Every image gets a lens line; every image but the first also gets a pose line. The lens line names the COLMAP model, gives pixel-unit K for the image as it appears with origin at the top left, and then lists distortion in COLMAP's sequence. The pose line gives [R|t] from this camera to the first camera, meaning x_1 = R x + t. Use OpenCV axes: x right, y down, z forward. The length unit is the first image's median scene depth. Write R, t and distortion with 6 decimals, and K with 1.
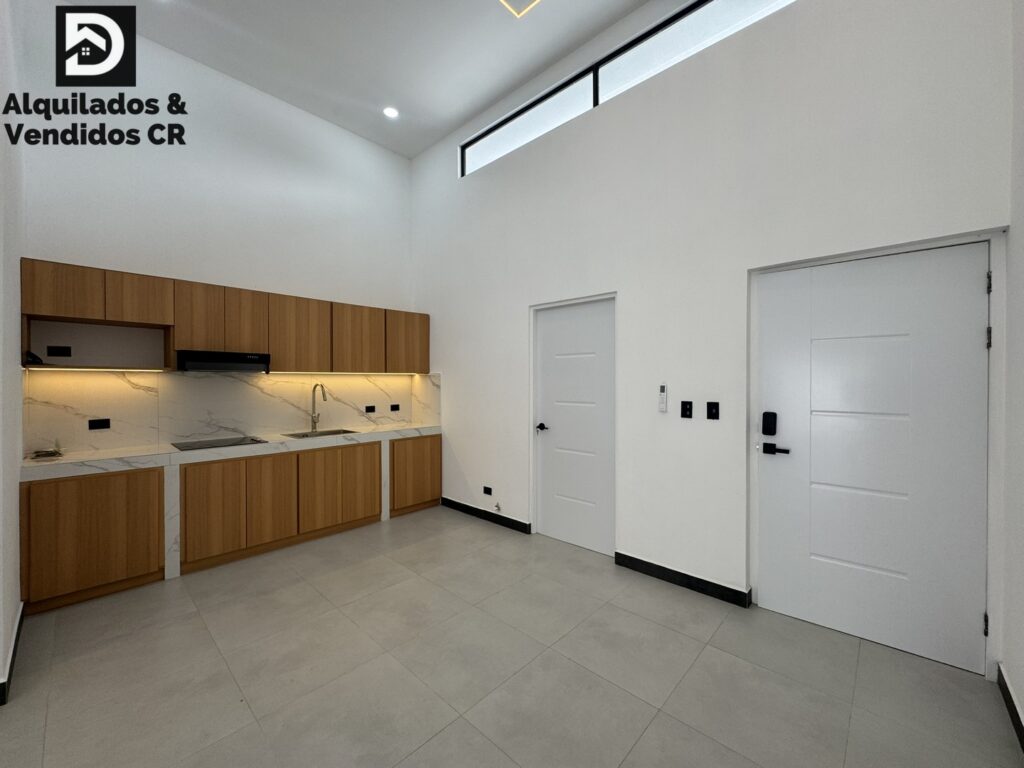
lens RADIAL K [[407.4, 0, 511.2], [0, 407.4, 385.0], [0, 0, 1]] dist [-0.000935, -0.000098]
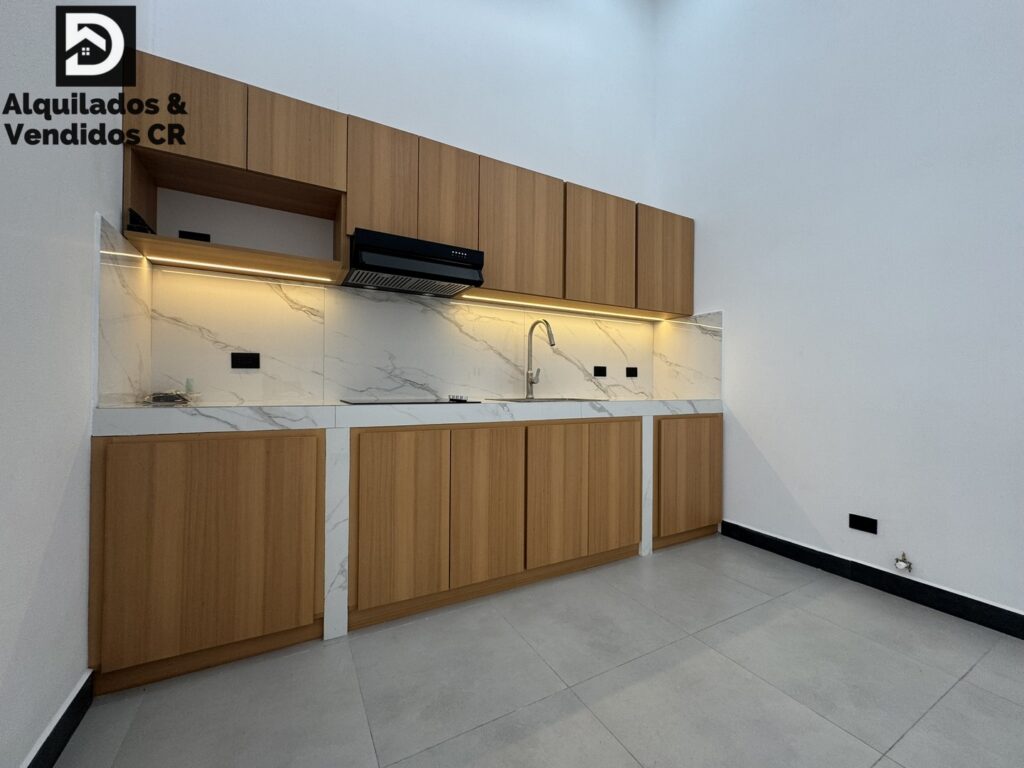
lens RADIAL K [[407.4, 0, 511.8], [0, 407.4, 386.0], [0, 0, 1]] dist [-0.000935, -0.000098]
pose [[0.951214, 0.009745, -0.308377, -0.375348], [-0.012709, 0.999890, -0.007606, 0.119376], [0.308269, 0.011154, 0.951234, 0.465994]]
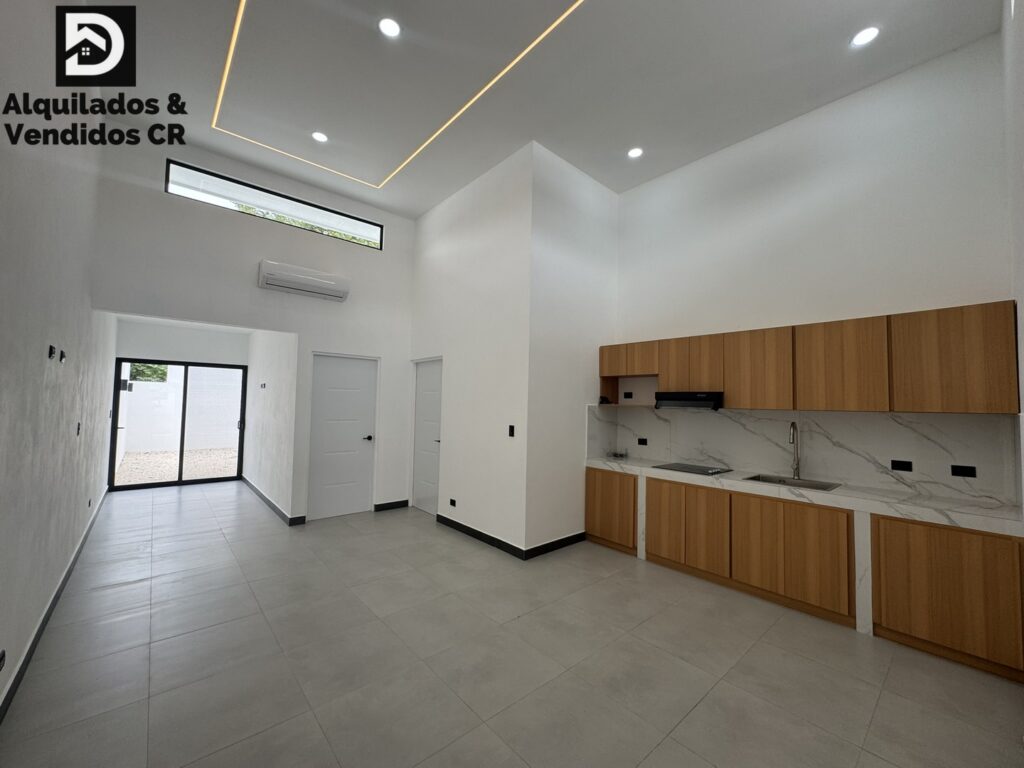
lens RADIAL K [[407.4, 0, 513.2], [0, 407.4, 385.8], [0, 0, 1]] dist [-0.000935, -0.000098]
pose [[-0.091488, -0.043229, -0.994867, 0.506105], [-0.029550, 0.998735, -0.040680, -0.033546], [0.995368, 0.025676, -0.092650, 0.573907]]
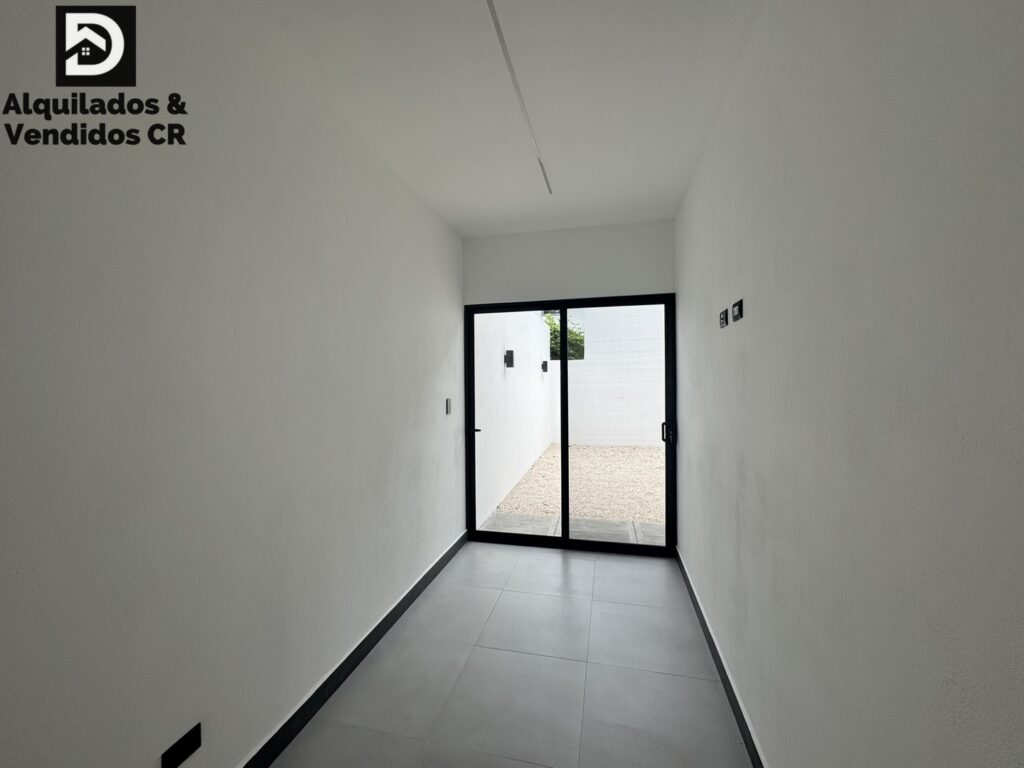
lens RADIAL K [[407.4, 0, 507.9], [0, 407.4, 385.8], [0, 0, 1]] dist [-0.000935, -0.000098]
pose [[-0.871171, 0.013910, -0.490782, 0.156972], [0.006479, 0.999837, 0.016838, -0.023055], [0.490937, 0.011489, -0.871120, 0.294303]]
